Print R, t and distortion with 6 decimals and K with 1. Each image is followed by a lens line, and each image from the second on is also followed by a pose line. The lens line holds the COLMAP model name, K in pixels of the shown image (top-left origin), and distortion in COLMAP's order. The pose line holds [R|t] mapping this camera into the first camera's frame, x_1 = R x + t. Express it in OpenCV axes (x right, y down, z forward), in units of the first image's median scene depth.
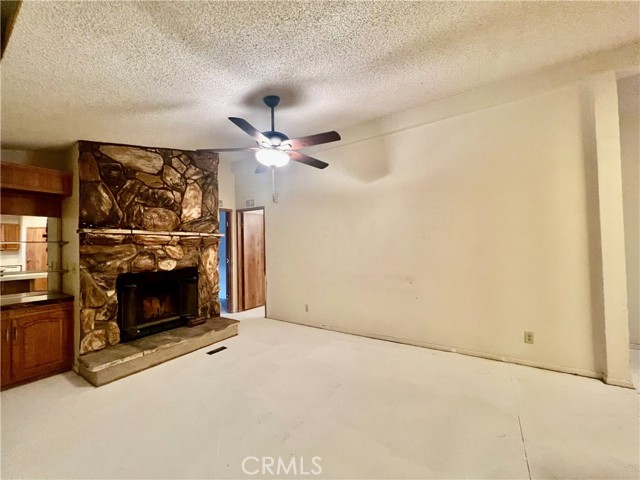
lens RADIAL K [[256.7, 0, 316.1], [0, 256.7, 239.6], [0, 0, 1]] dist [-0.003139, 0.000833]
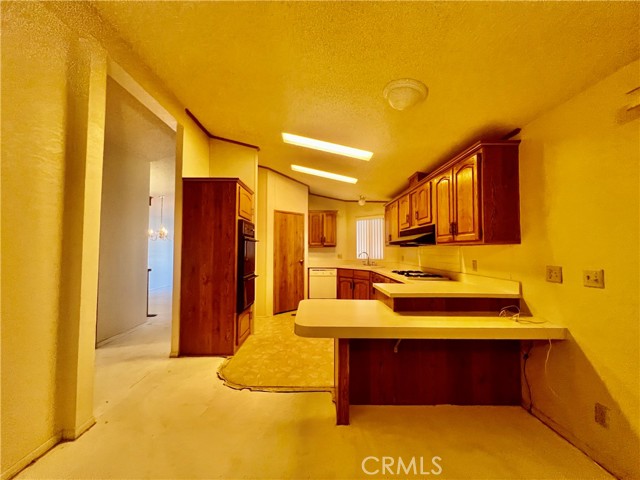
lens RADIAL K [[256.7, 0, 318.4], [0, 256.7, 239.3], [0, 0, 1]] dist [-0.003139, 0.000833]
pose [[-0.557527, 0.055480, 0.828303, 0.055846], [-0.016675, 0.996815, -0.077992, 0.016411], [-0.829992, -0.057295, -0.554826, 0.607760]]
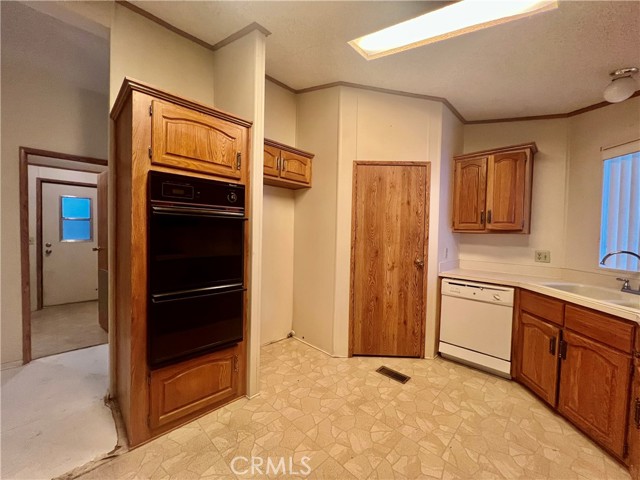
lens RADIAL K [[256.7, 0, 316.8], [0, 256.7, 239.8], [0, 0, 1]] dist [-0.003139, 0.000833]
pose [[0.207375, -0.001005, 0.978261, 0.658255], [-0.056653, 0.998309, 0.013035, -0.033520], [-0.976620, -0.058125, 0.206967, -0.093978]]
